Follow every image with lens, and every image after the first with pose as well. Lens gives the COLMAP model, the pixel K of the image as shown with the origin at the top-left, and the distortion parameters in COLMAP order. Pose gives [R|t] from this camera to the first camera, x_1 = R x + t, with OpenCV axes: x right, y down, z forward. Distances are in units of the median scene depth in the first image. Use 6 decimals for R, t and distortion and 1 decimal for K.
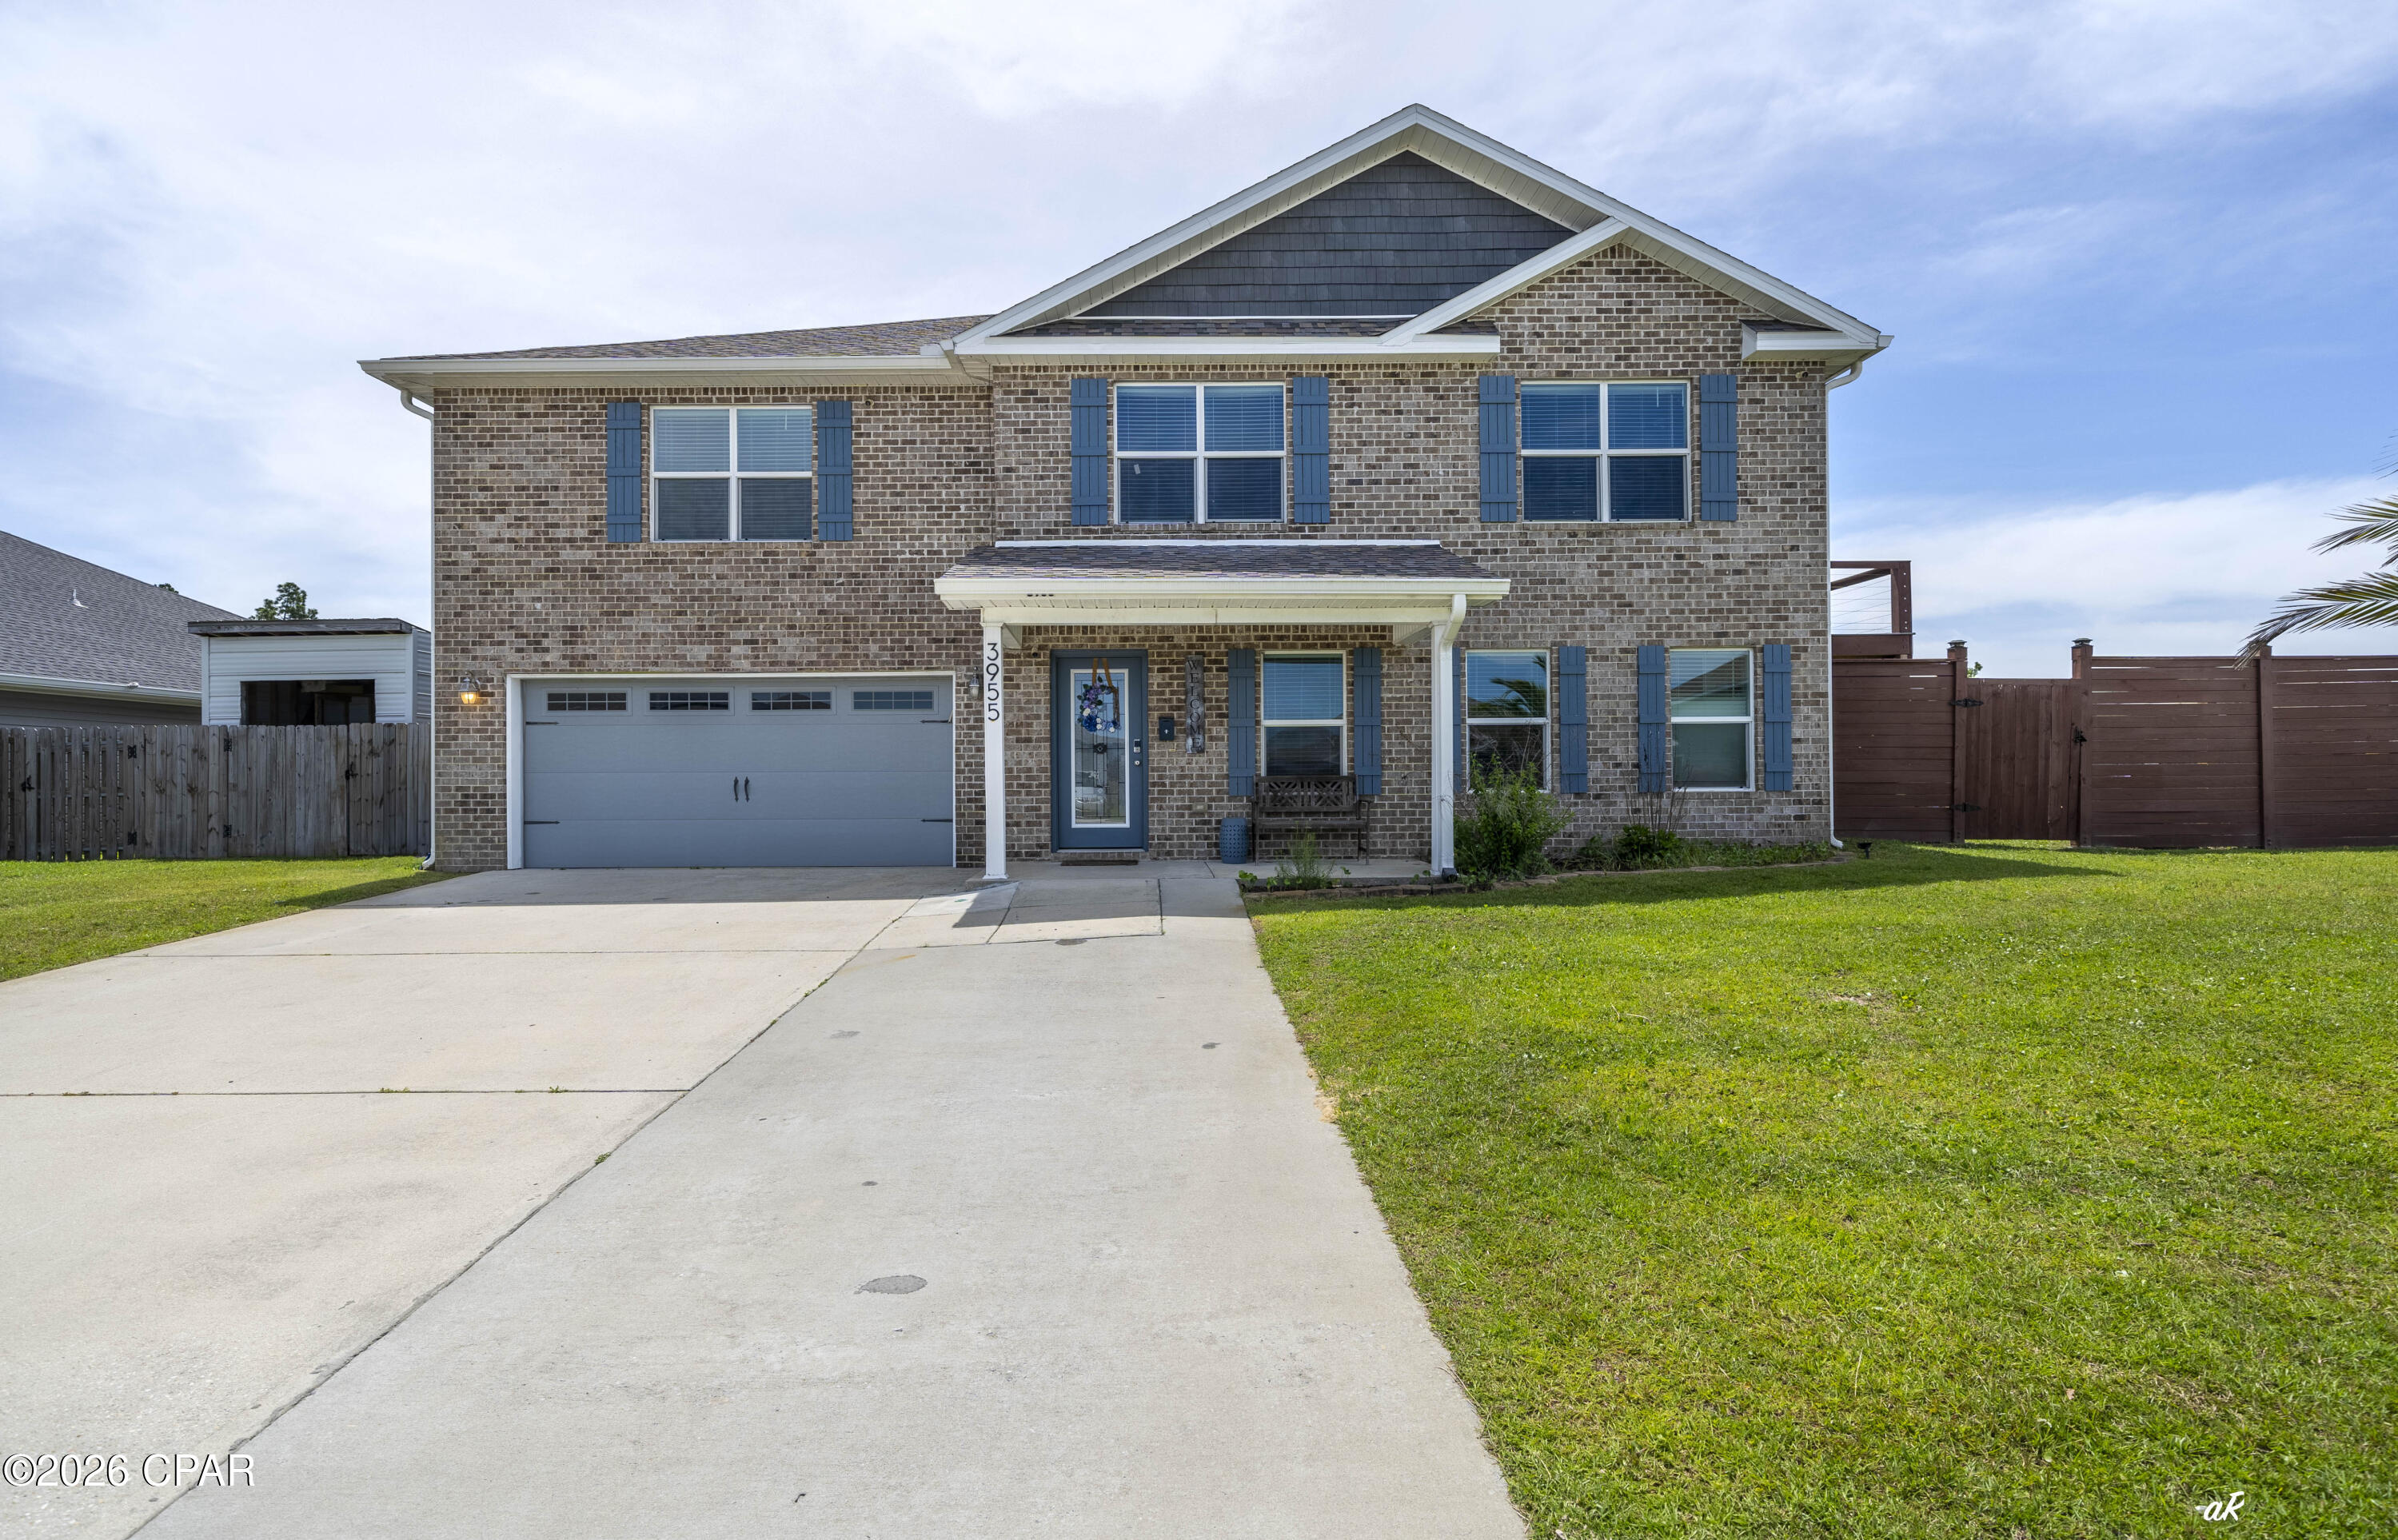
lens RADIAL K [[1160.4, 0, 1184.8], [0, 1160.4, 789.1], [0, 0, 1]] dist [0.000113, 0.000041]
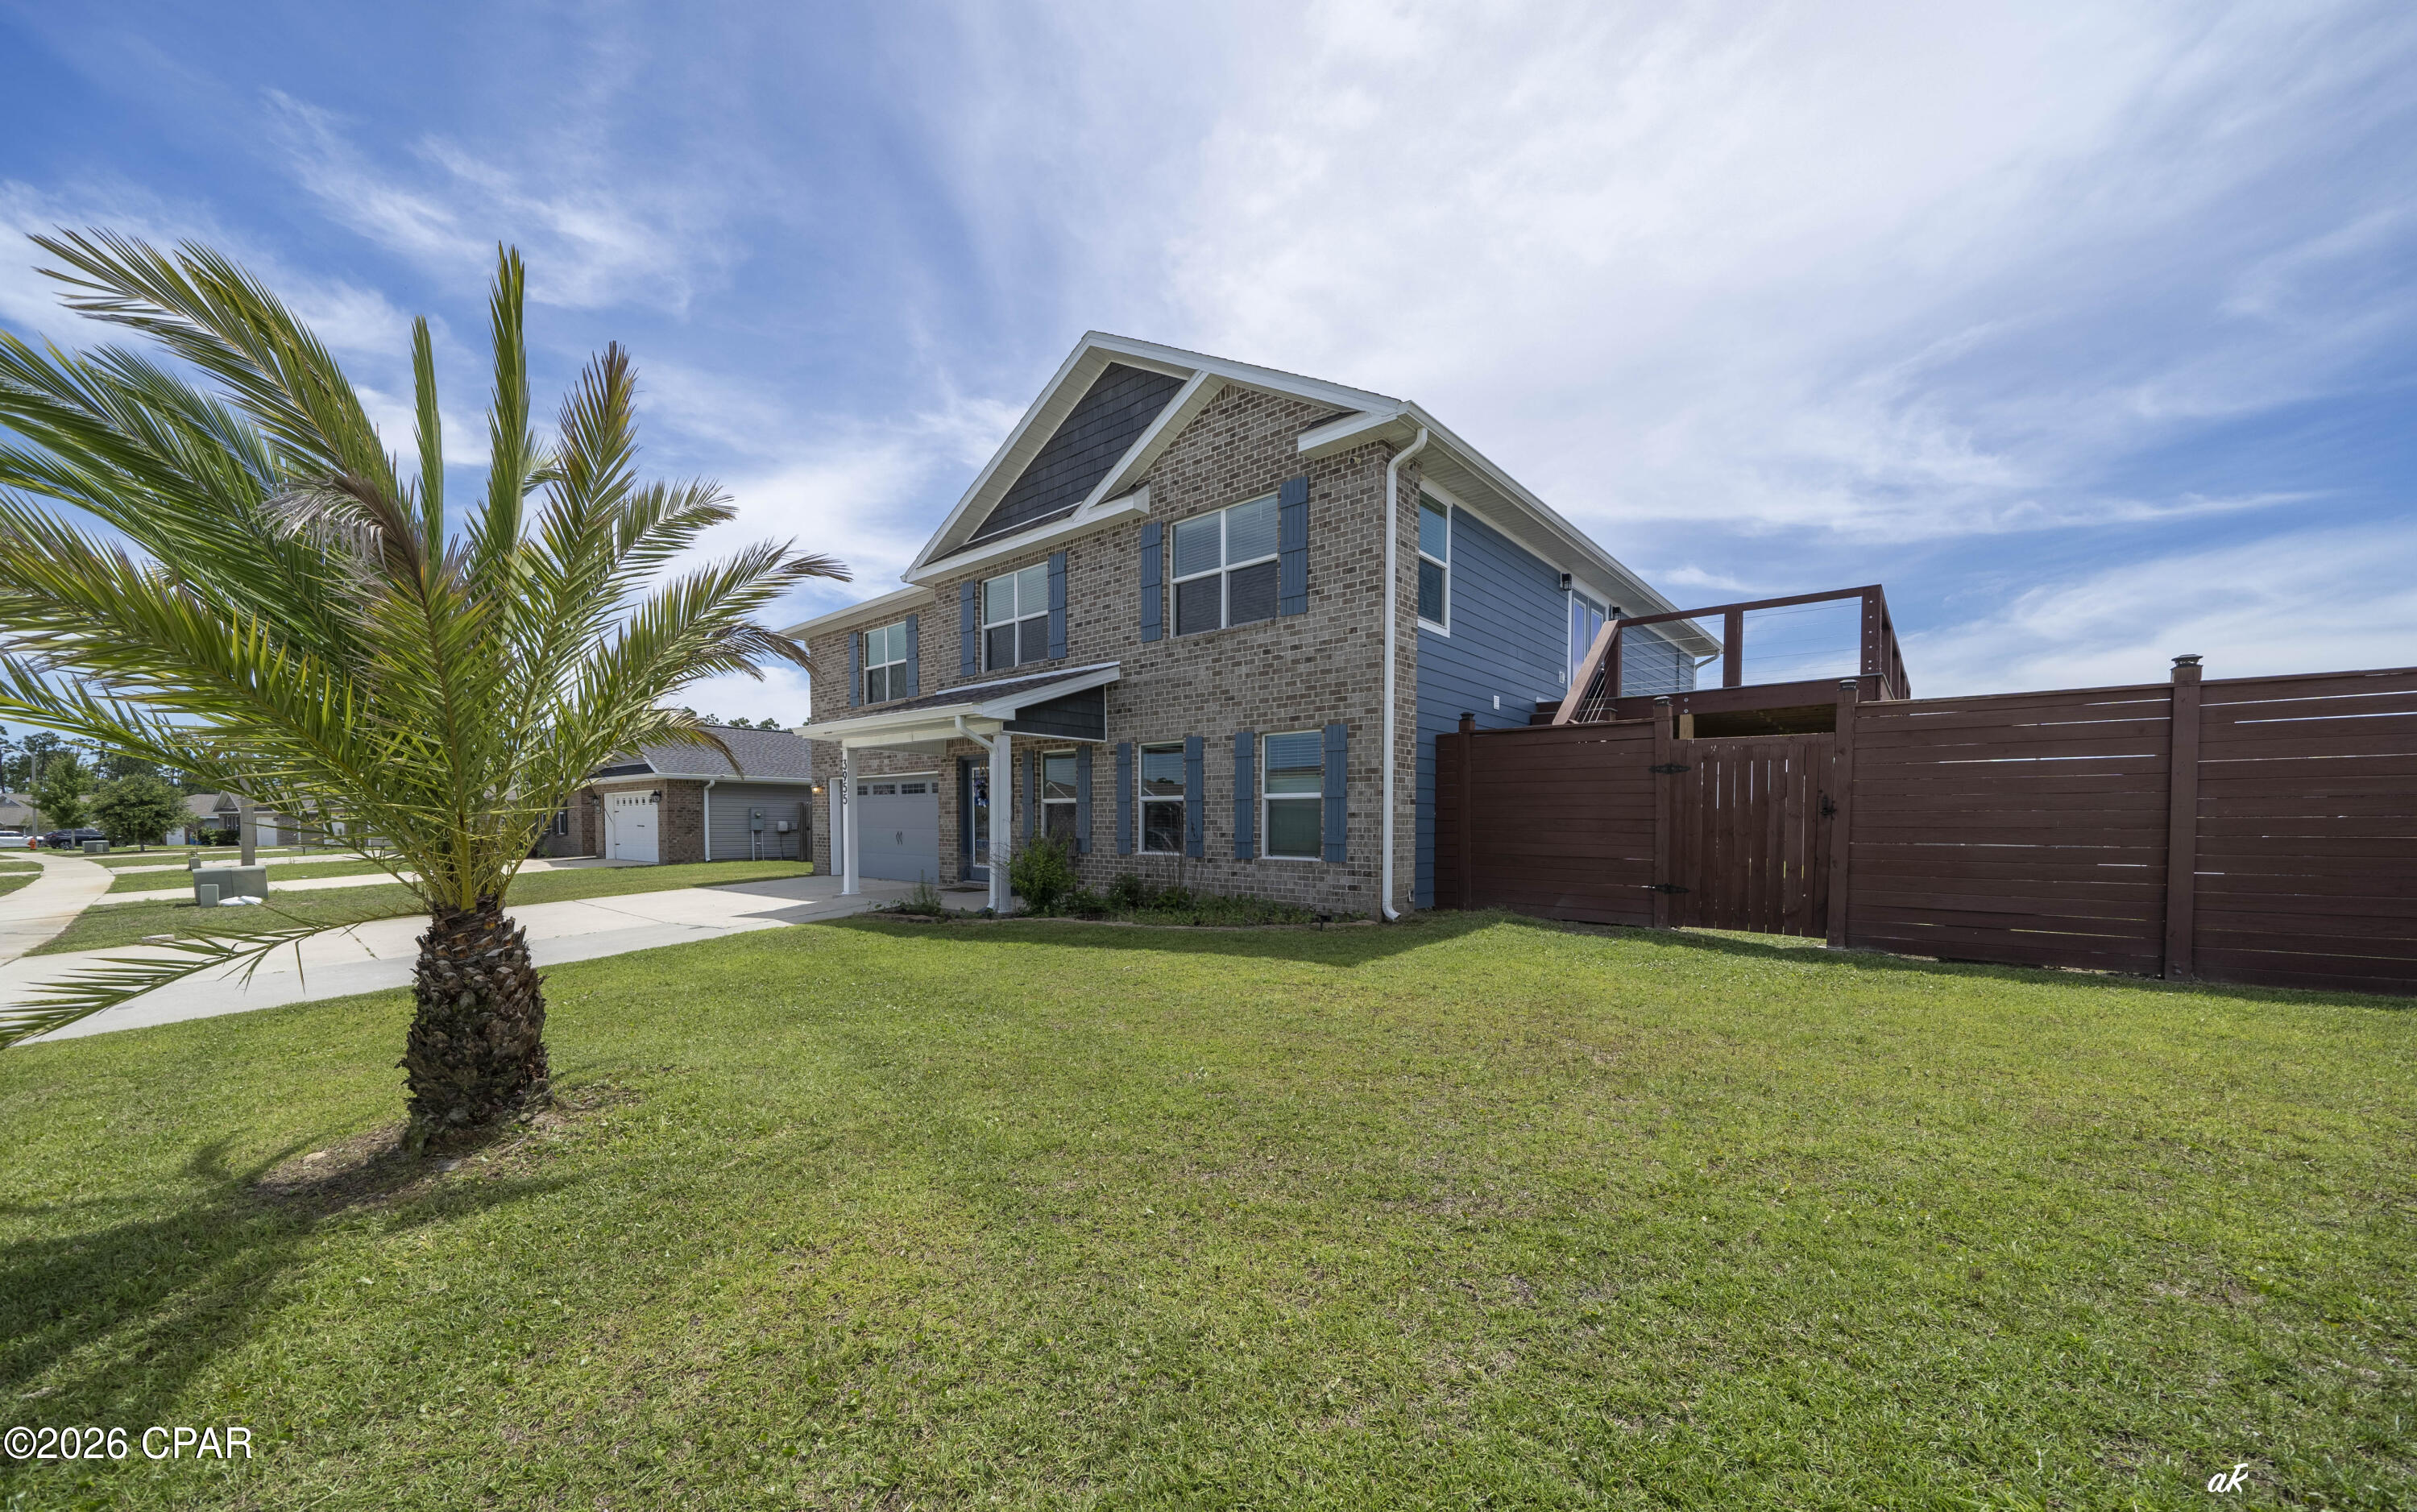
lens RADIAL K [[825.8, 0, 1254.8], [0, 825.8, 860.0], [0, 0, 1]] dist [-0.000787, -0.000023]
pose [[0.781158, 0.038836, -0.623125, 0.921171], [-0.010316, 0.998730, 0.049313, -0.036777], [0.624249, -0.032094, 0.780566, 0.355471]]
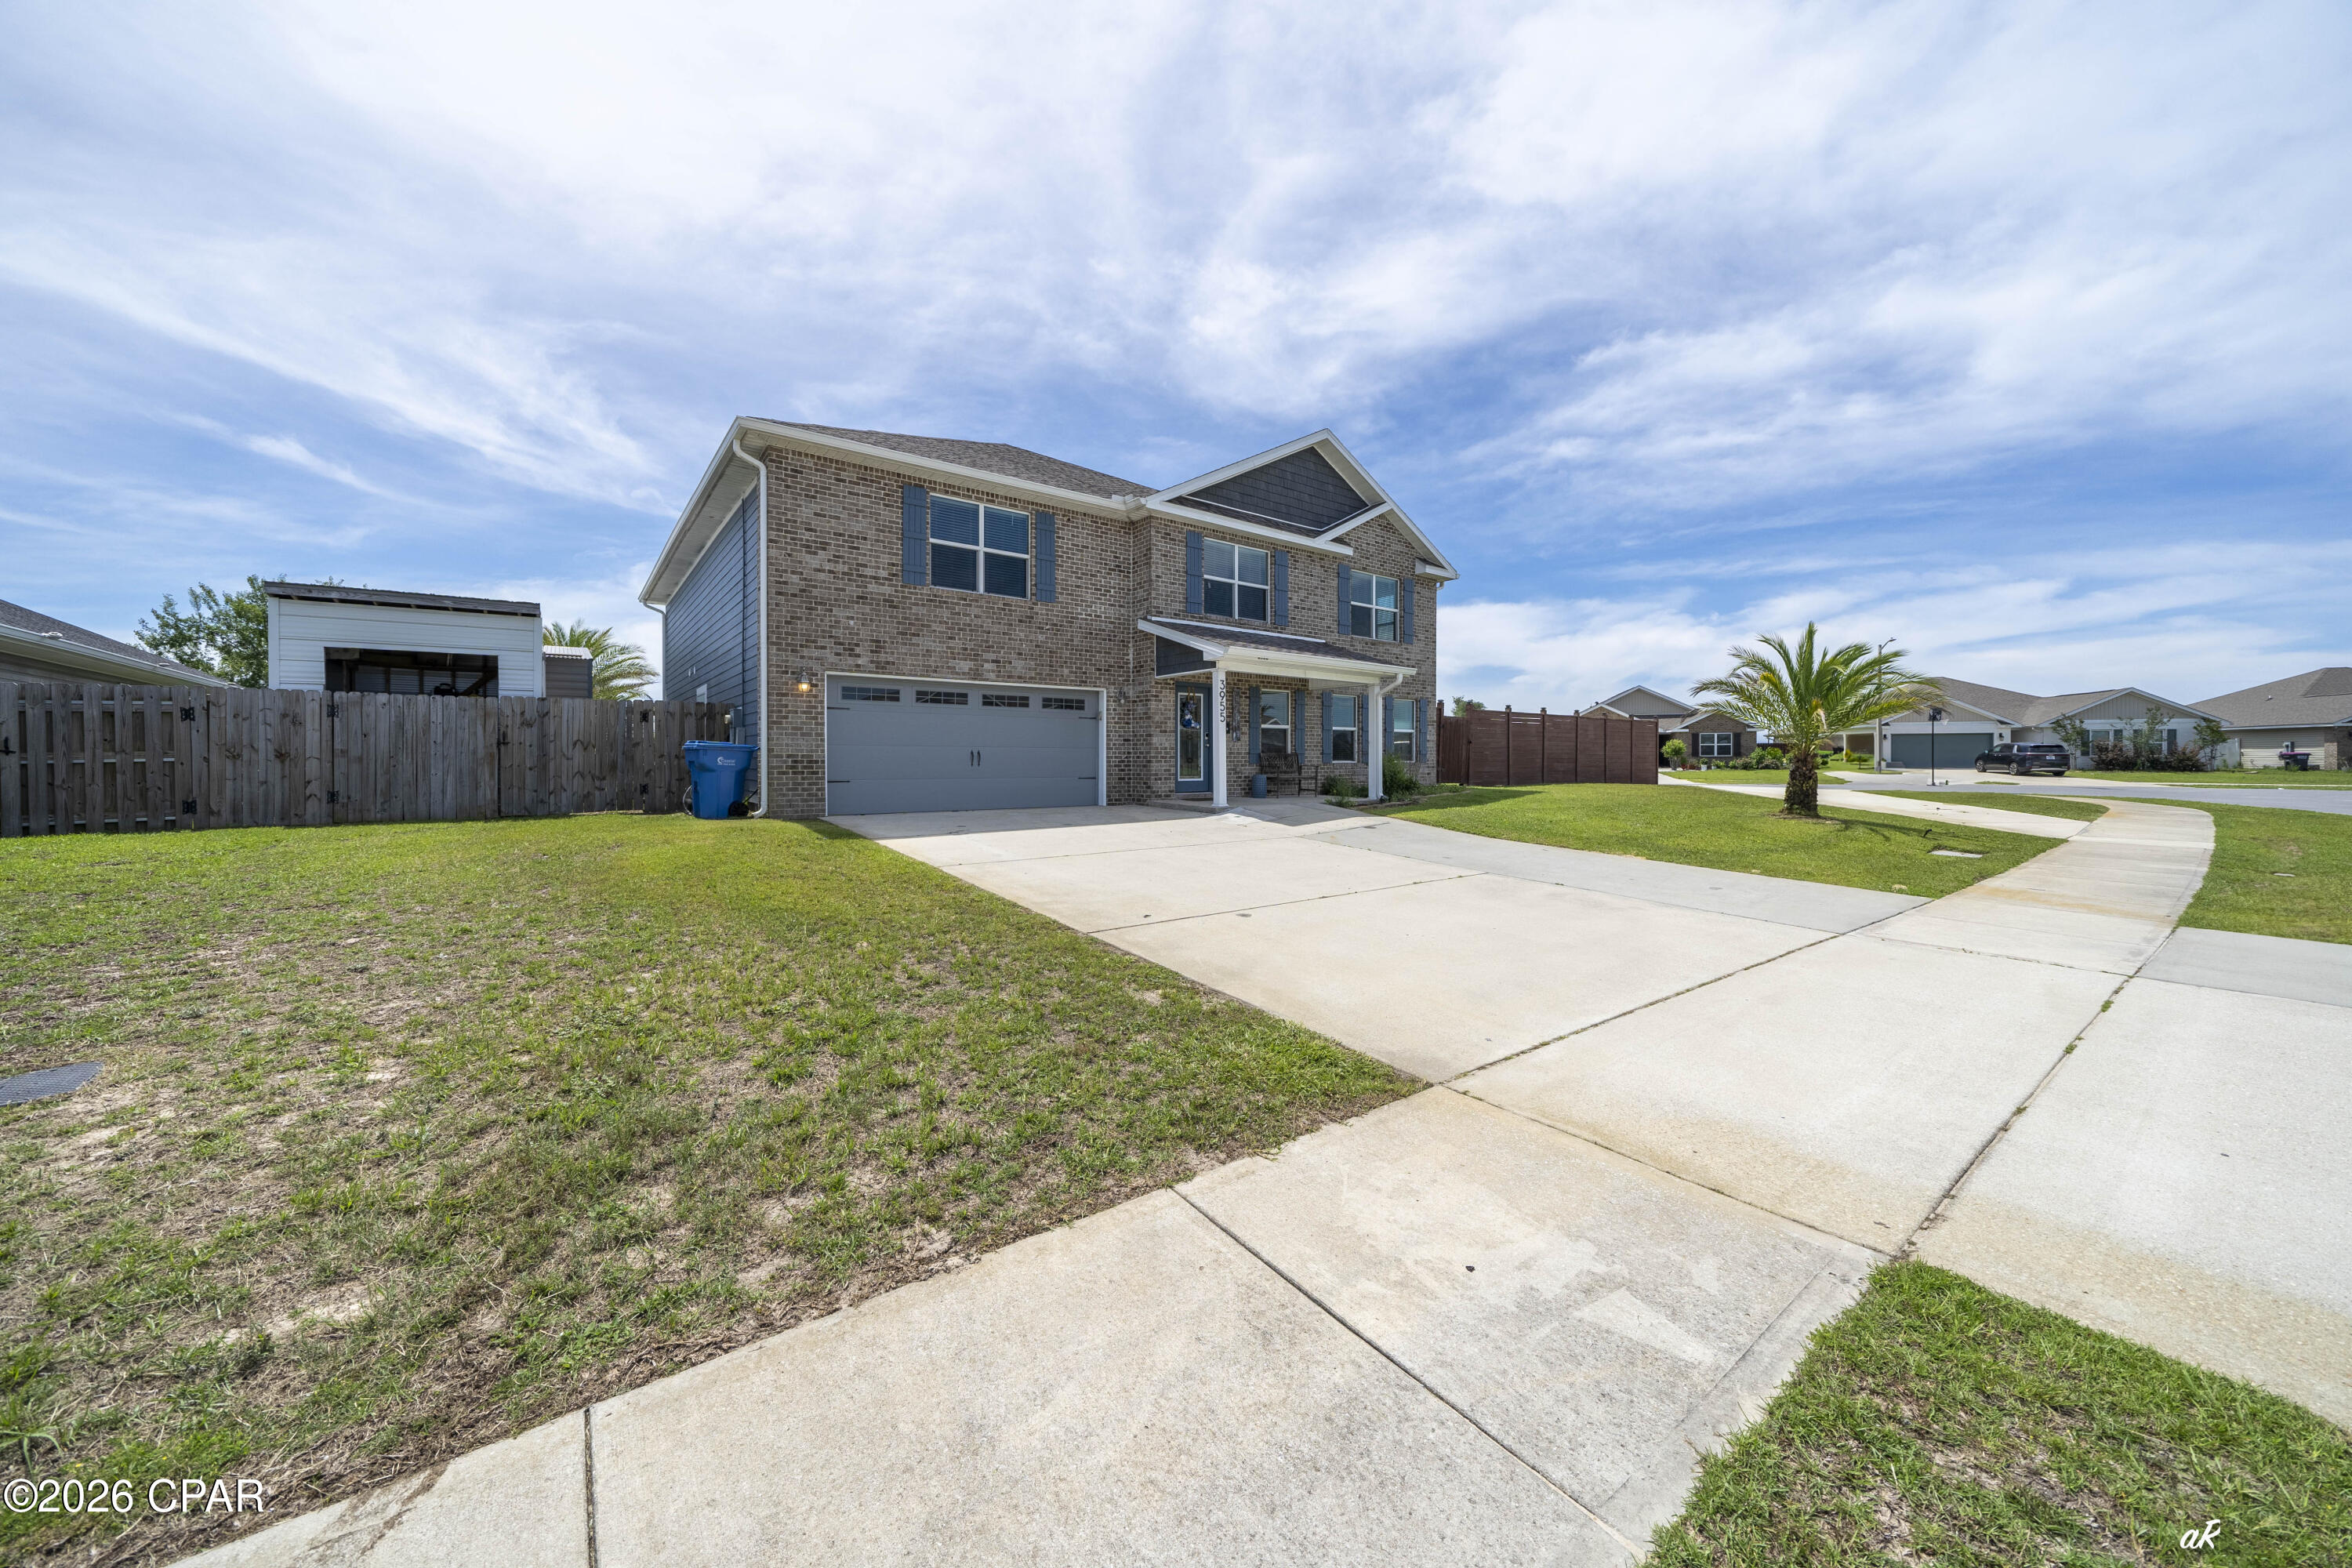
lens RADIAL K [[814.1, 0, 1176.0], [0, 814.1, 784.0], [0, 0, 1]] dist [-0.004634, -0.000109]
pose [[0.794697, -0.011393, 0.606899, -0.868849], [-0.001841, 0.999774, 0.021178, 0.011595], [-0.607003, -0.017948, 0.794497, 0.002901]]
